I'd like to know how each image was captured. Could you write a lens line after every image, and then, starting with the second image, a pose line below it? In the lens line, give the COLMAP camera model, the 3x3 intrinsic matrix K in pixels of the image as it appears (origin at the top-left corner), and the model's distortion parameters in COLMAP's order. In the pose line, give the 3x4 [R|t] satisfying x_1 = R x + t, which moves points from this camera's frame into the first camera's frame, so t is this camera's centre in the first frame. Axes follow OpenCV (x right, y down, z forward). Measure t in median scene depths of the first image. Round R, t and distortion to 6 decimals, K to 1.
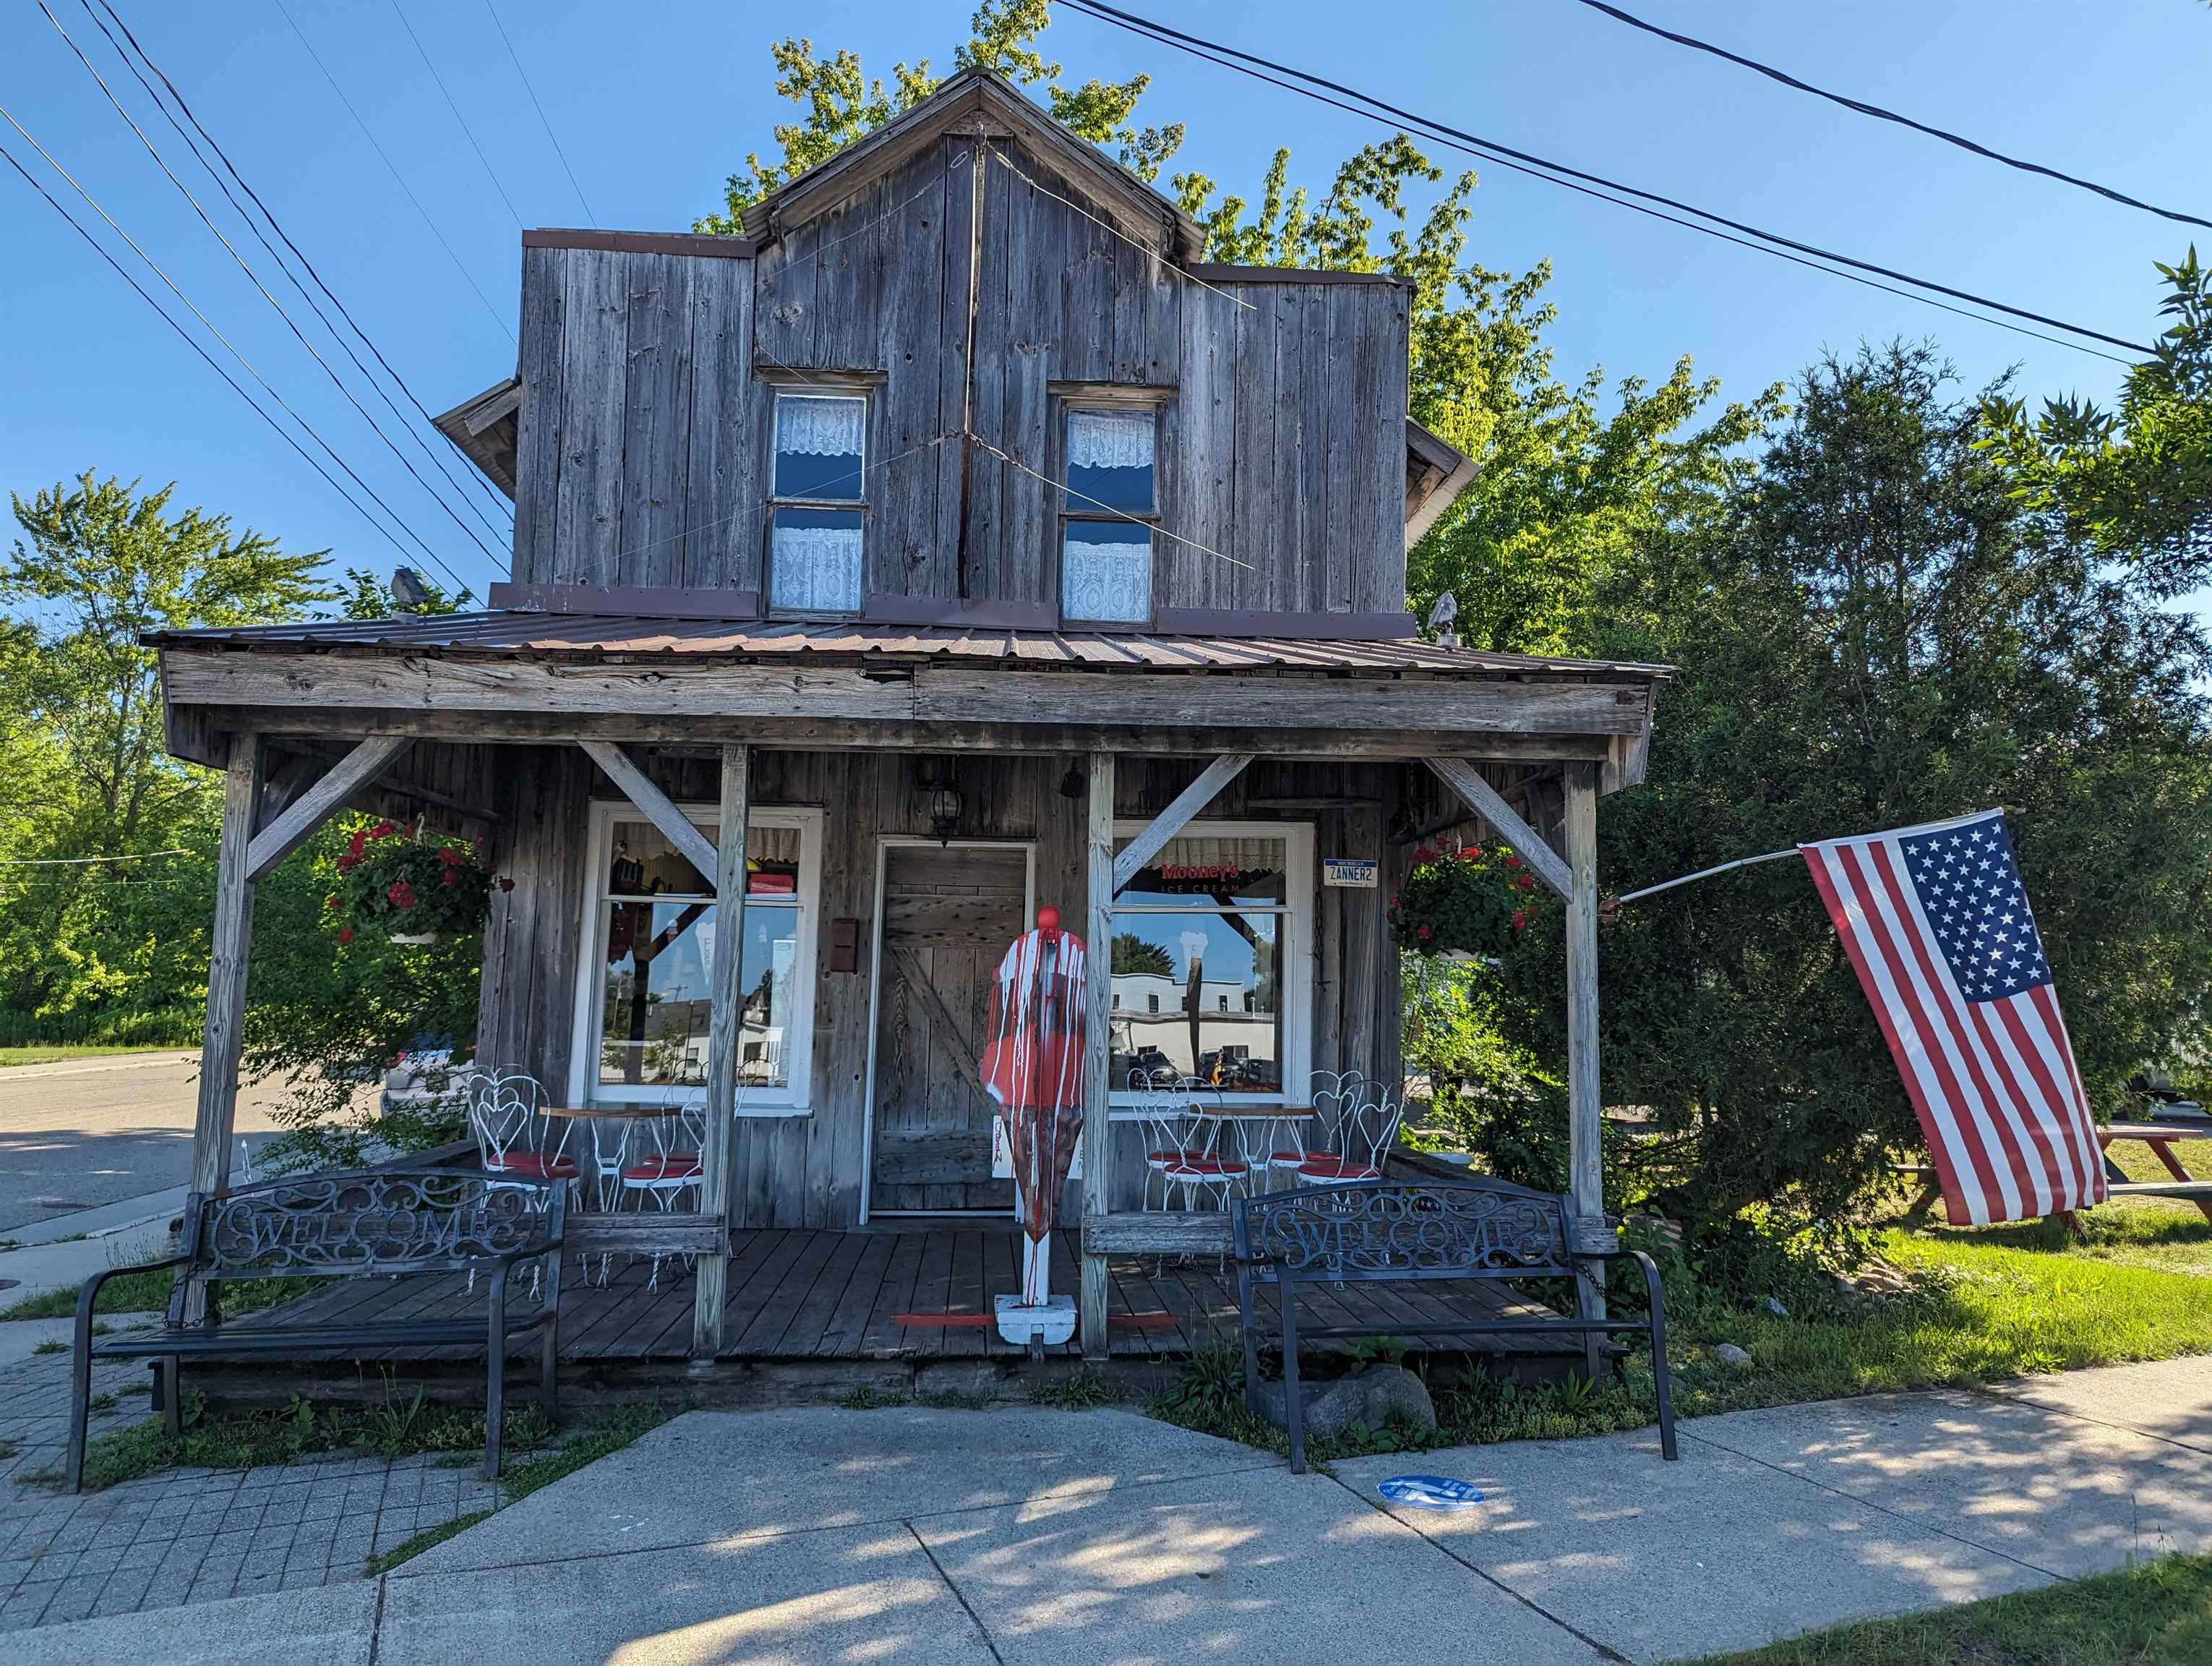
lens RADIAL K [[1551.9, 0, 1090.8], [0, 1551.9, 839.7], [0, 0, 1]] dist [0.049906, -0.003595]
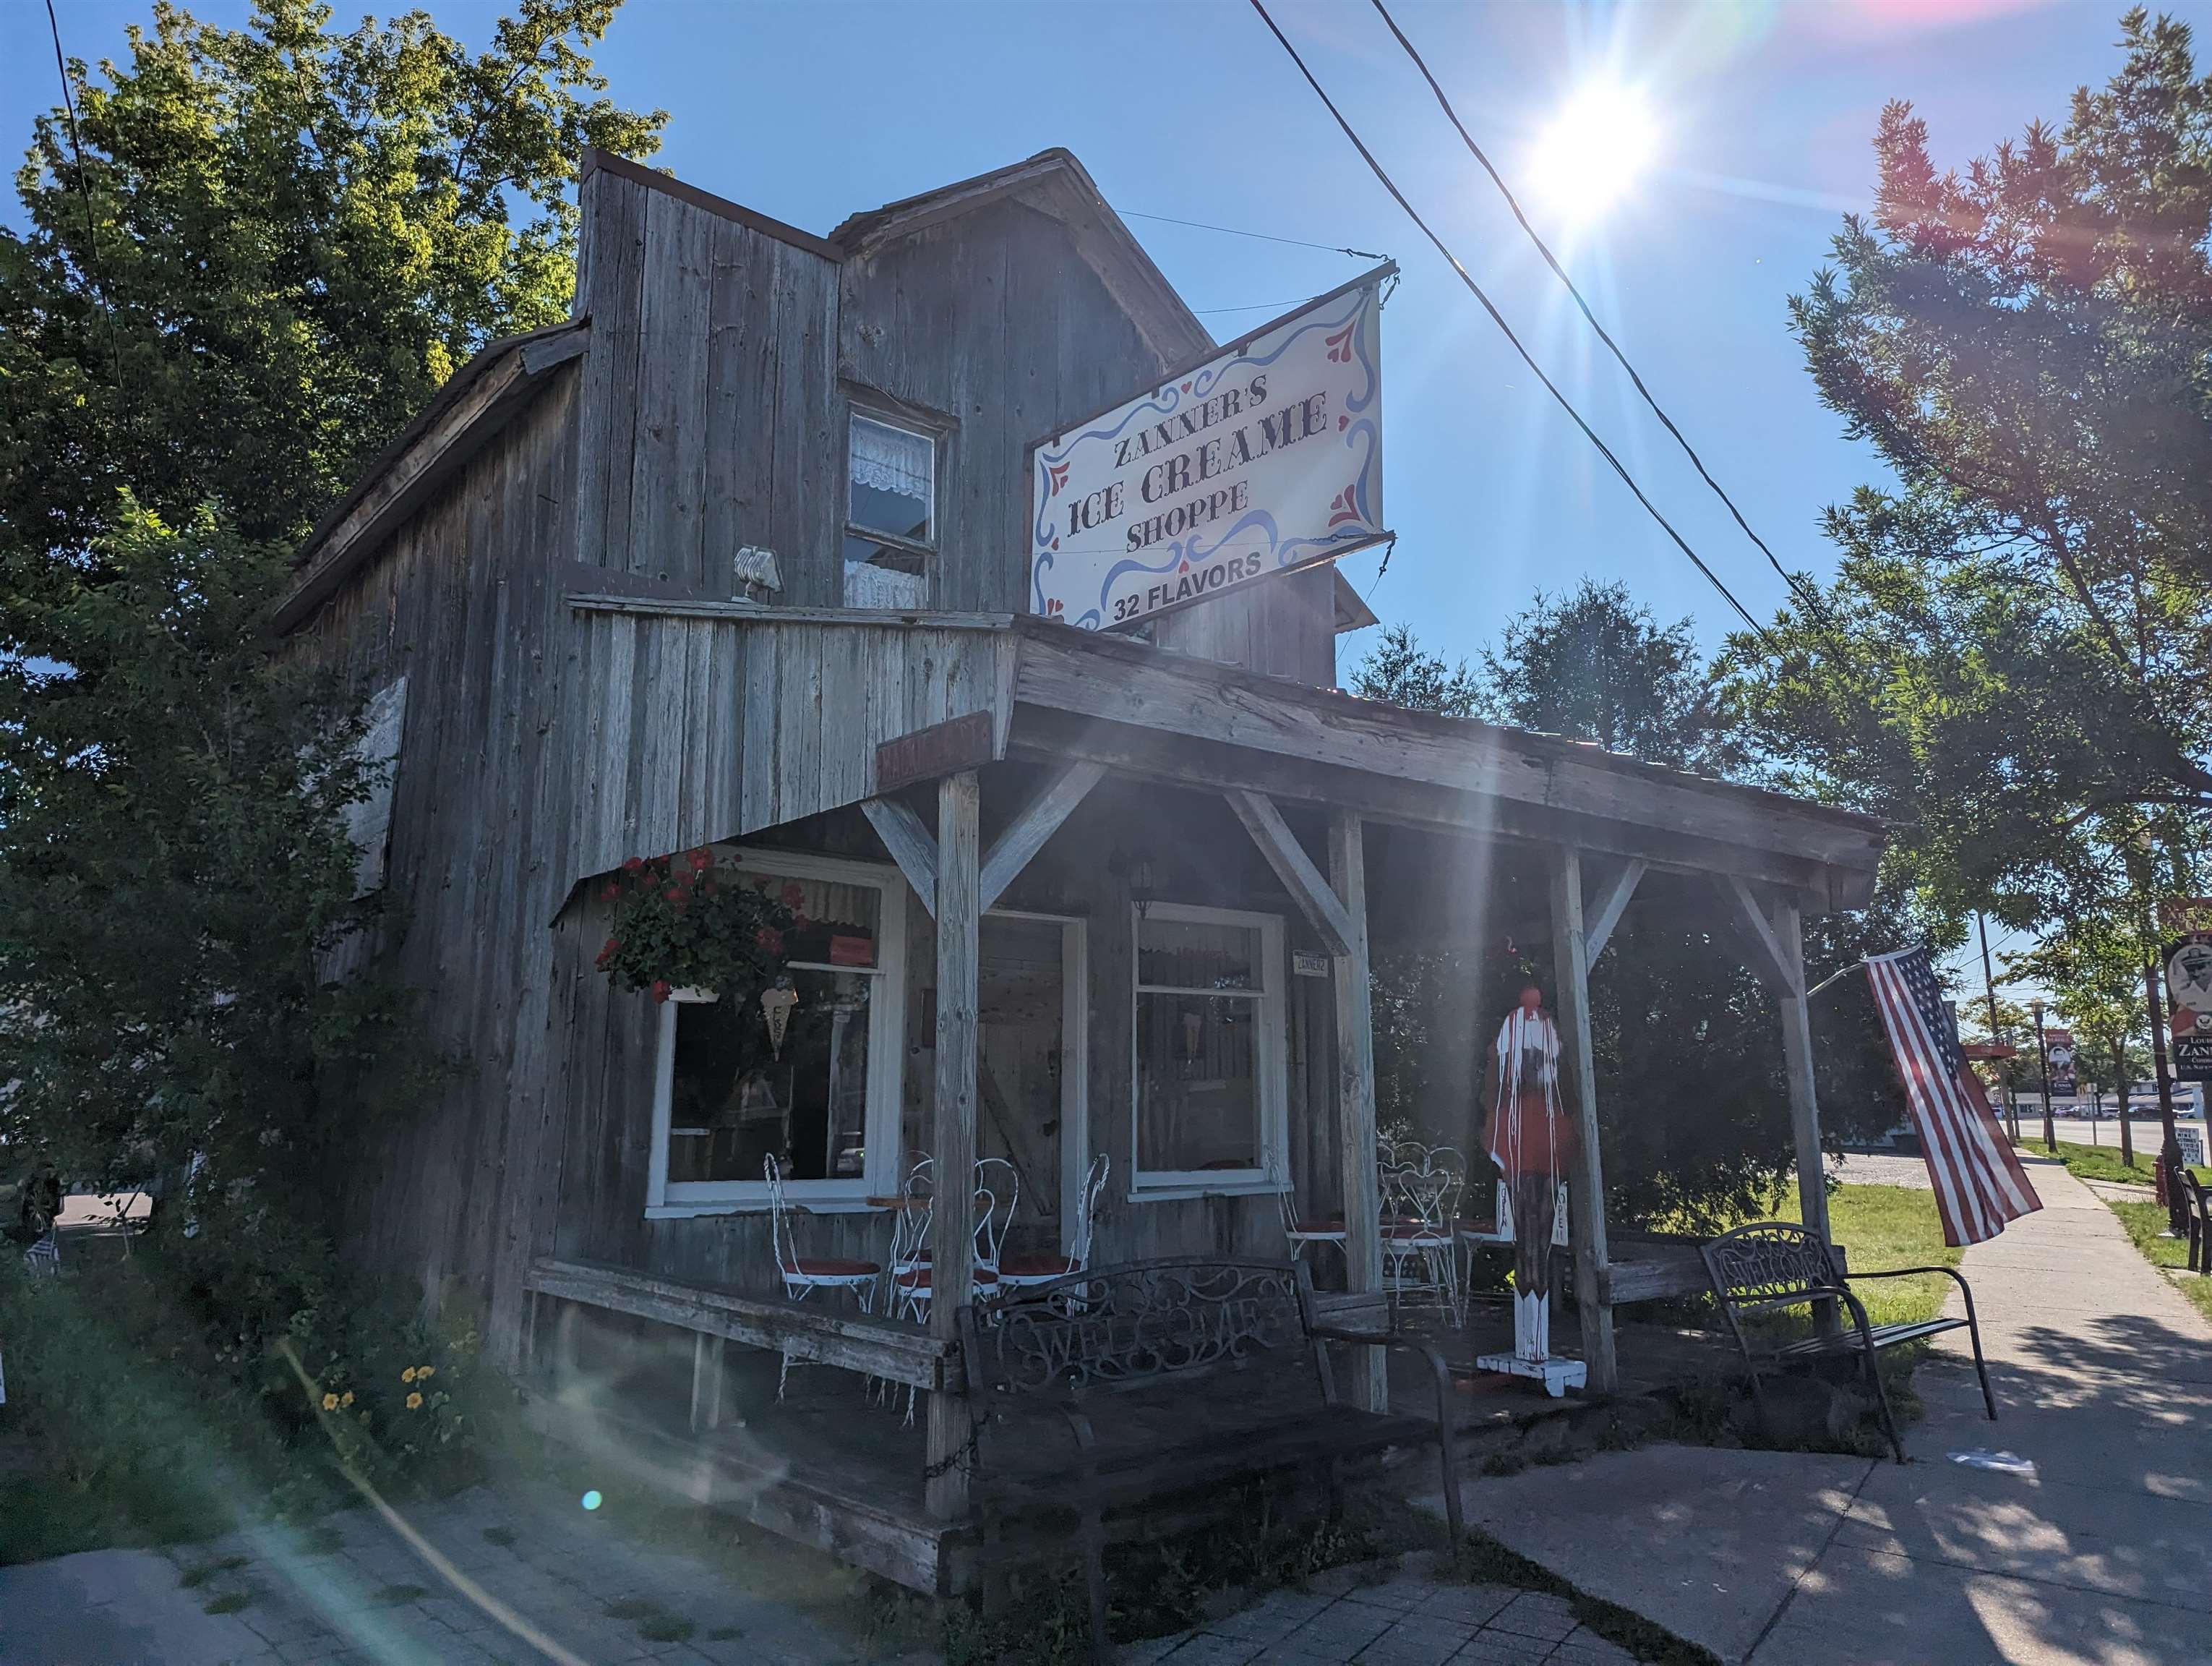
lens RADIAL K [[1551.9, 0, 1088.9], [0, 1551.9, 825.9], [0, 0, 1]] dist [0.049906, -0.003595]
pose [[0.814562, 0.094523, 0.572324, -0.602772], [-0.054583, 0.994746, -0.086603, 0.028498], [-0.577503, 0.039304, 0.815442, 0.186791]]
